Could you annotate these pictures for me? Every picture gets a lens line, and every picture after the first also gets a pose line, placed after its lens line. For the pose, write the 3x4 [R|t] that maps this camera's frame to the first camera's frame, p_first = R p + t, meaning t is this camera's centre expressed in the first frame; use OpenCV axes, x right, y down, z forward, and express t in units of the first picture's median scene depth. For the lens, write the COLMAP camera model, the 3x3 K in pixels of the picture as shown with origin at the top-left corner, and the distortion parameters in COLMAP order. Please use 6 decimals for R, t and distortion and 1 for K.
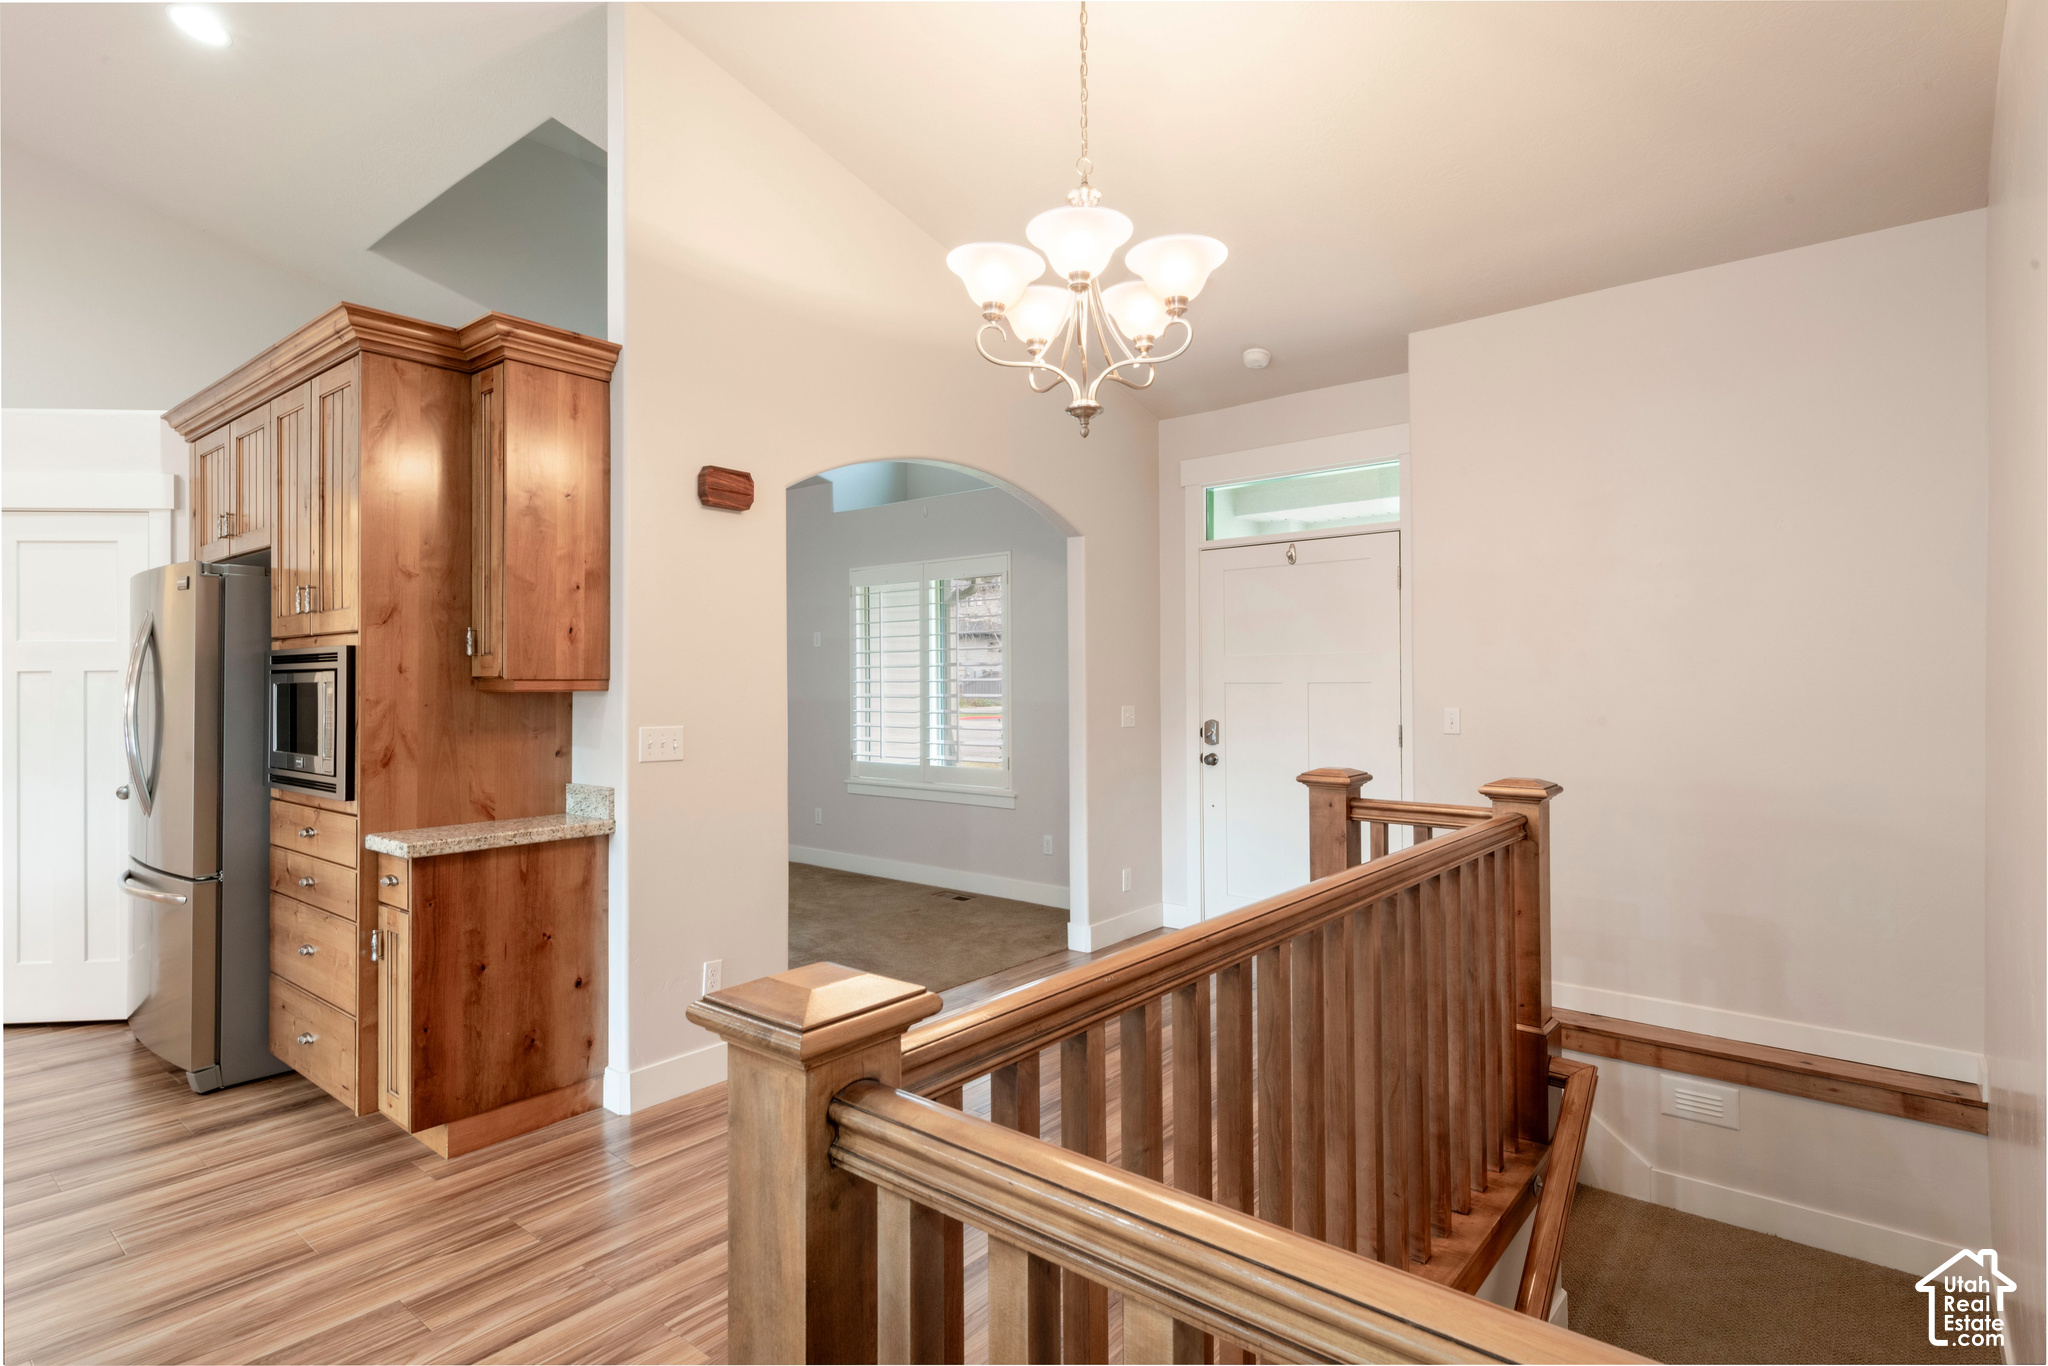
lens RADIAL K [[1050.7, 0, 1018.9], [0, 1050.7, 670.7], [0, 0, 1]] dist [0.010194, -0.001631]
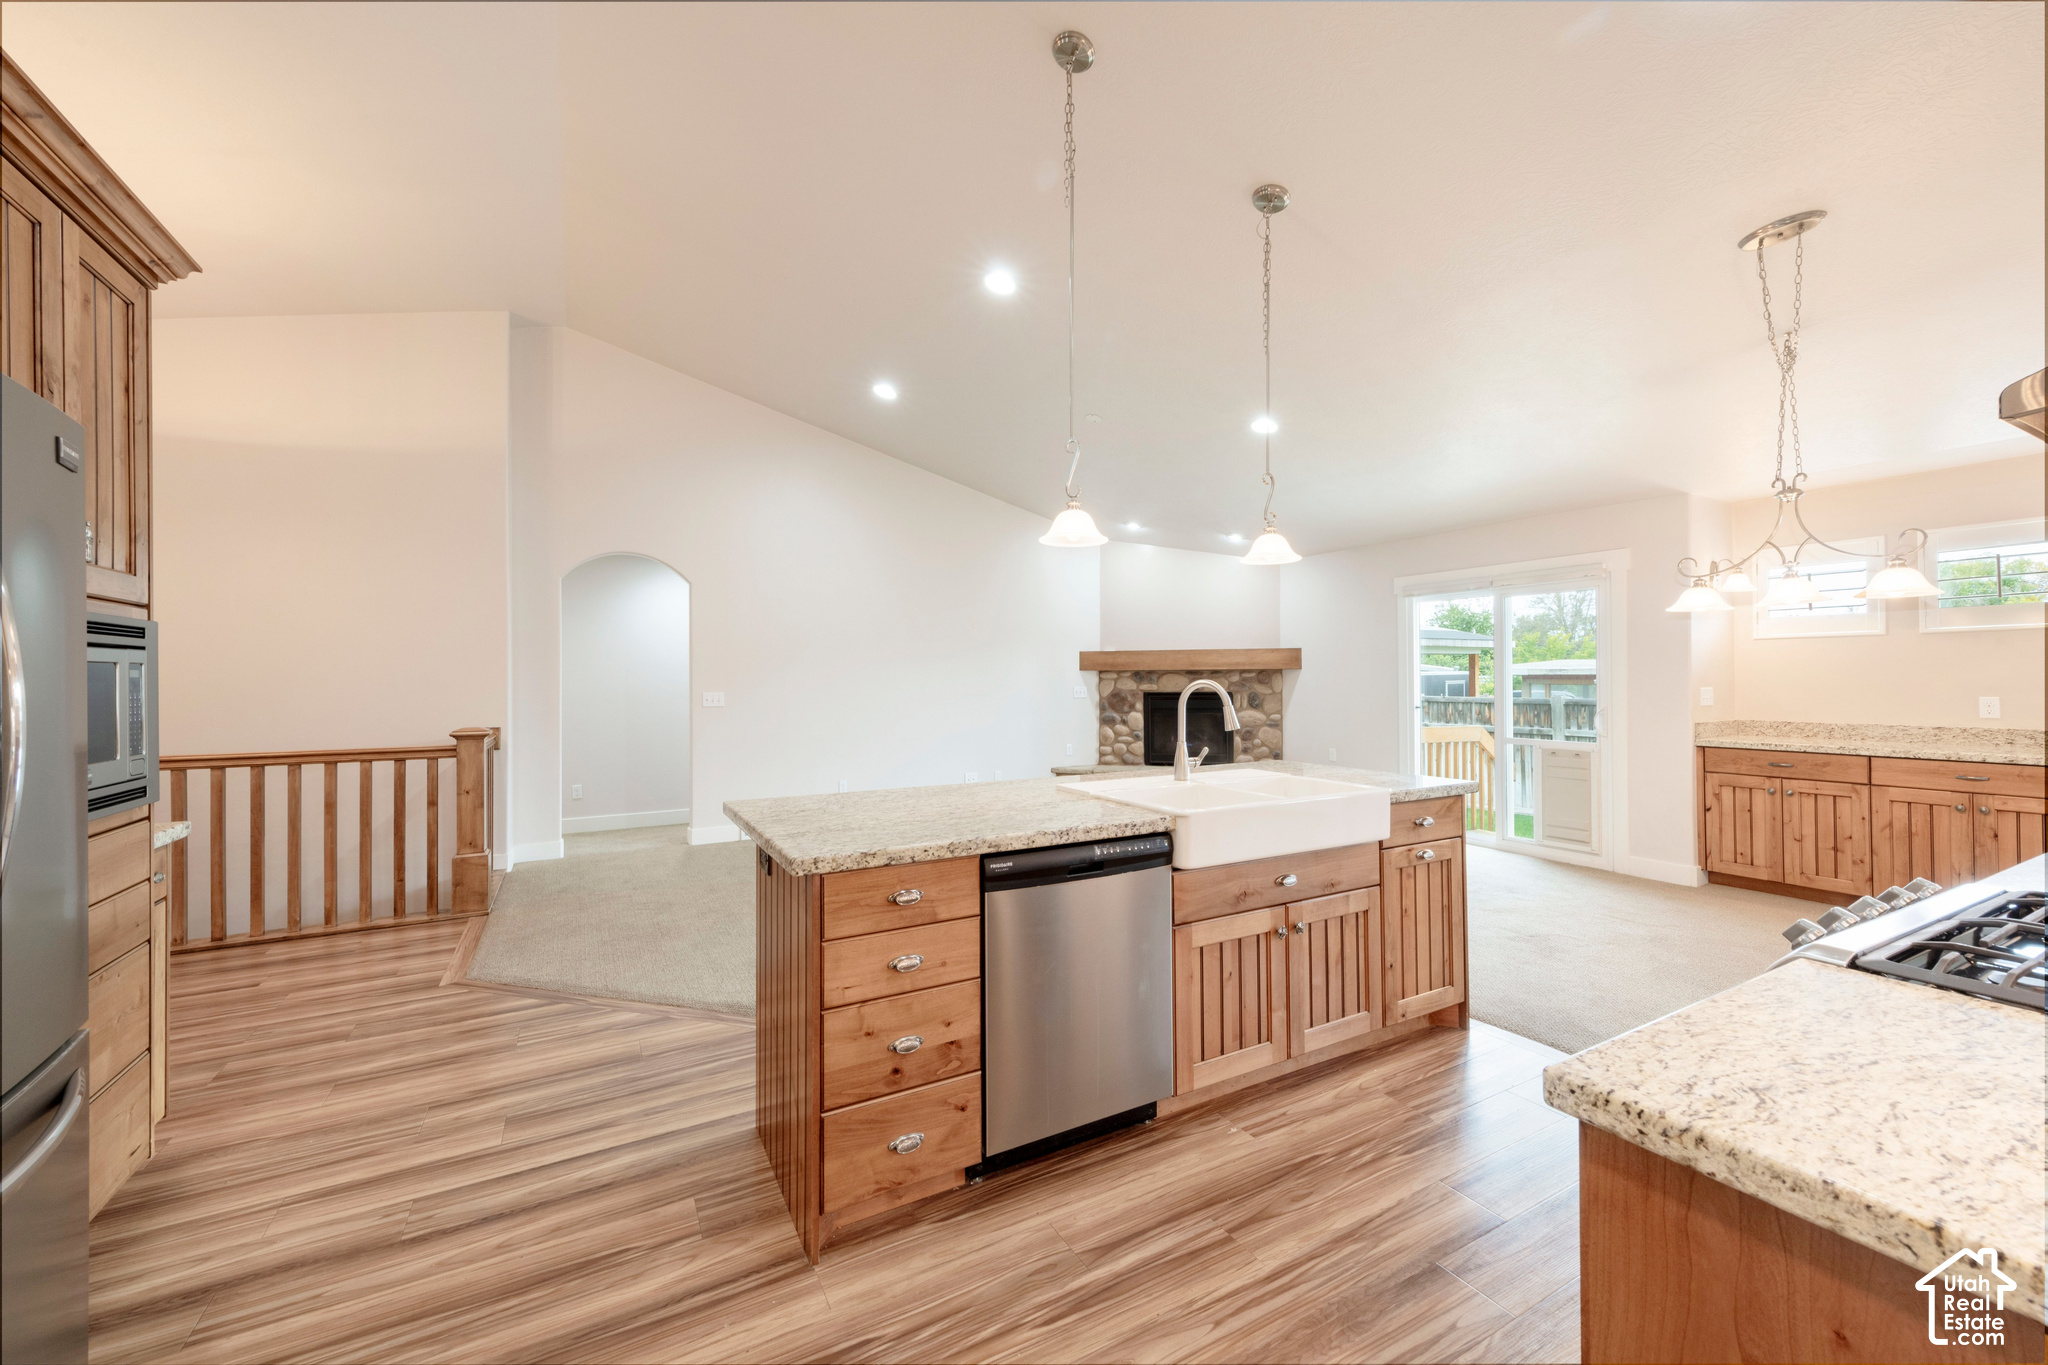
lens RADIAL K [[801.3, 0, 1023.2], [0, 801.3, 678.1], [0, 0, 1]] dist [0.010611, -0.001271]
pose [[-0.933444, 0.011149, 0.358550, -1.488109], [0.008241, 0.999920, -0.009637, 0.032393], [-0.358629, -0.006041, -0.933461, 1.316280]]
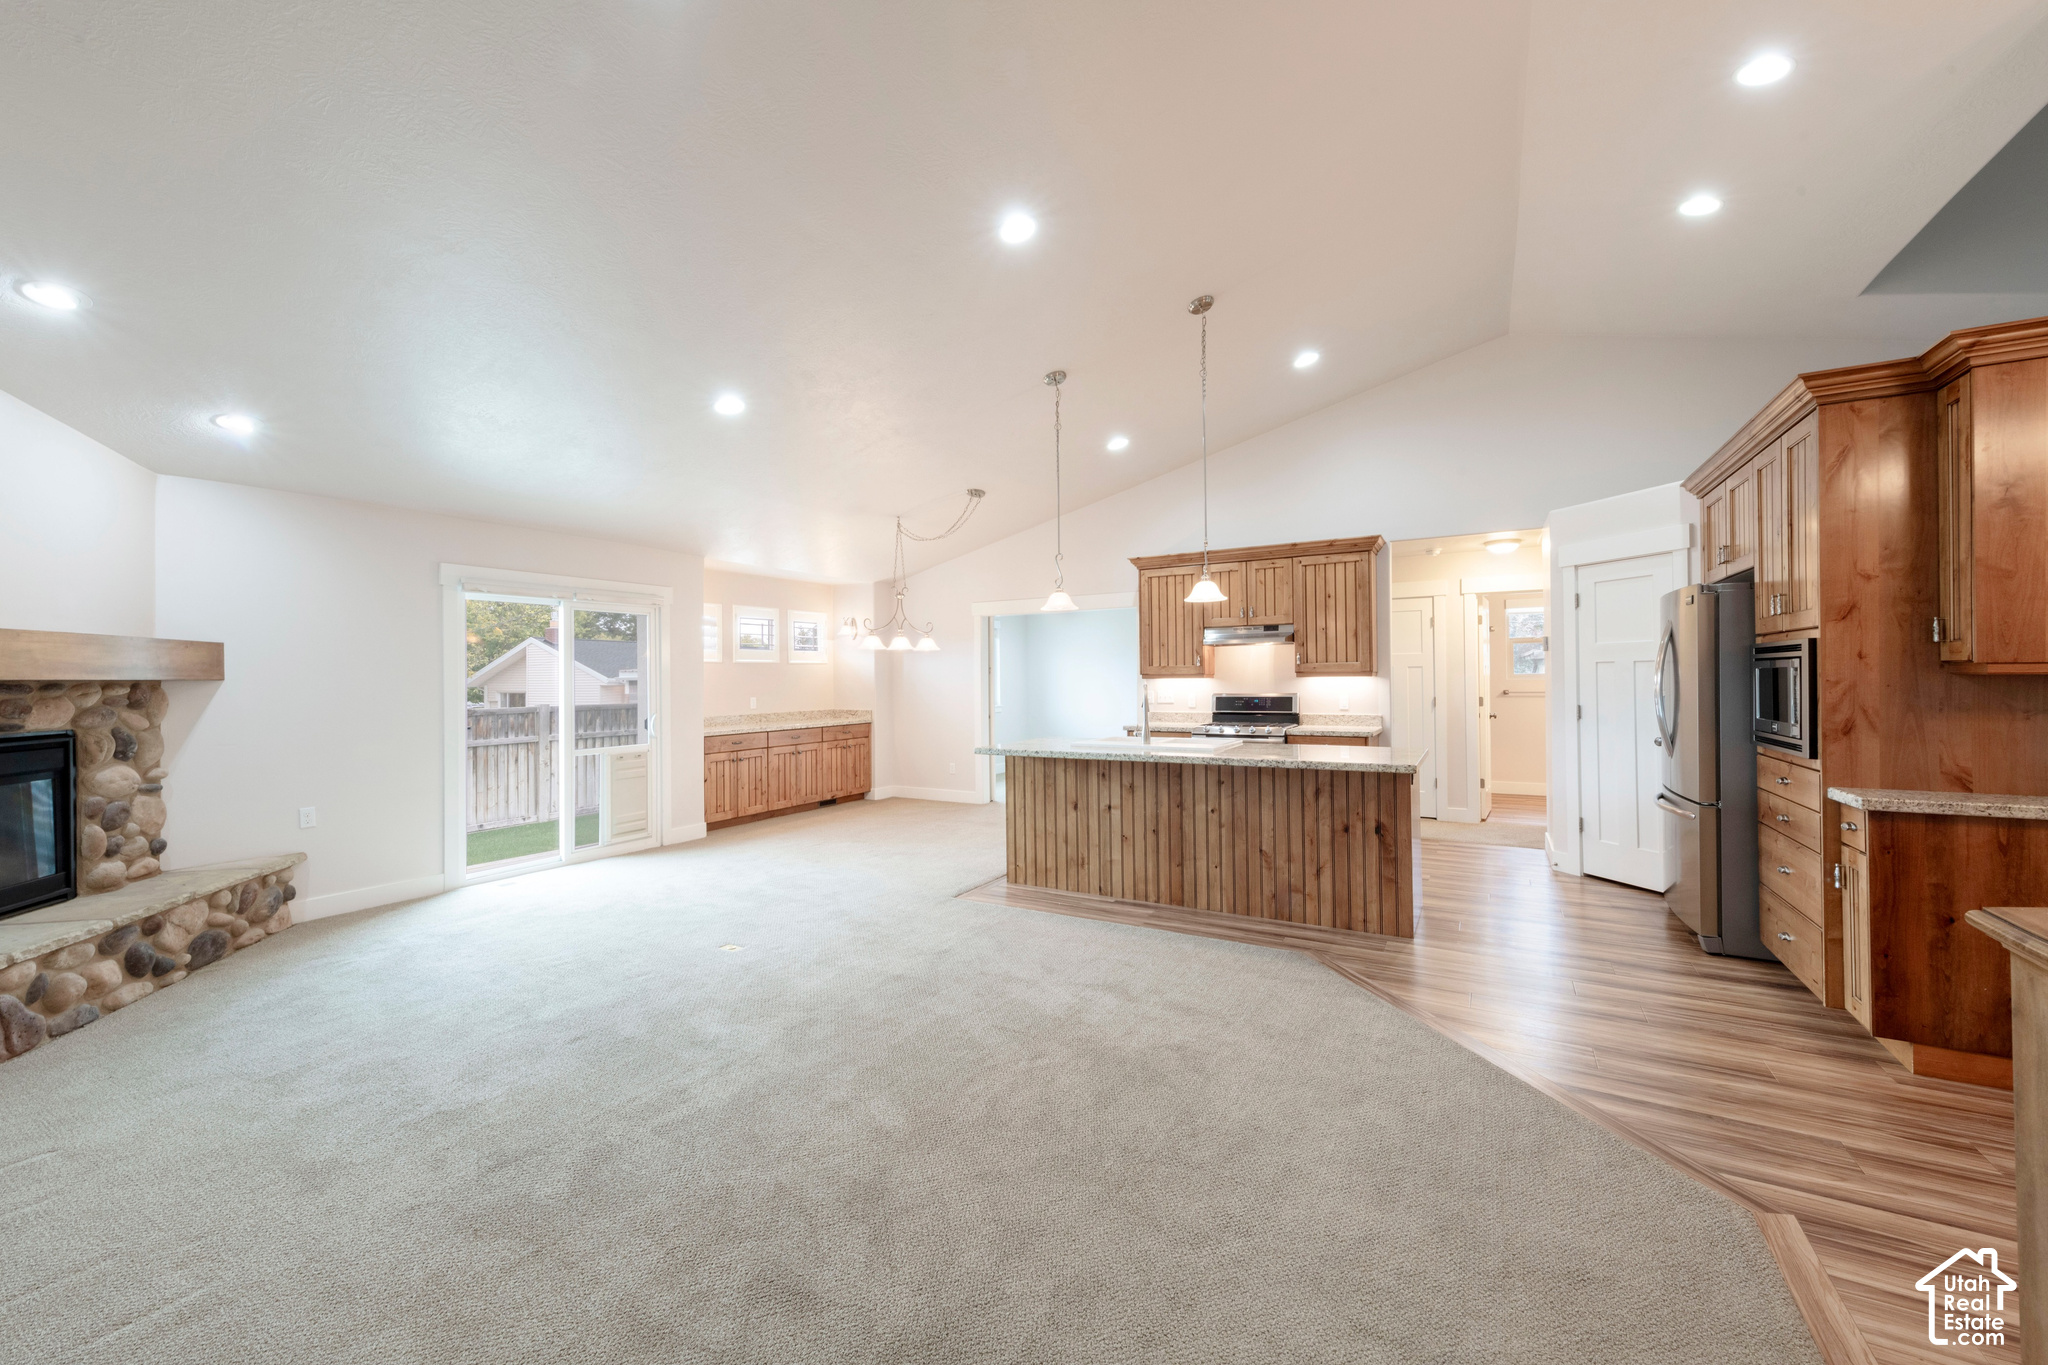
lens RADIAL K [[801.3, 0, 1031.1], [0, 801.3, 674.1], [0, 0, 1]] dist [0.010611, -0.001271]
pose [[0.179846, -0.000558, -0.983695, 0.157301], [0.018424, 0.999826, 0.002801, -0.000427], [0.983522, -0.018627, 0.179825, -0.107712]]
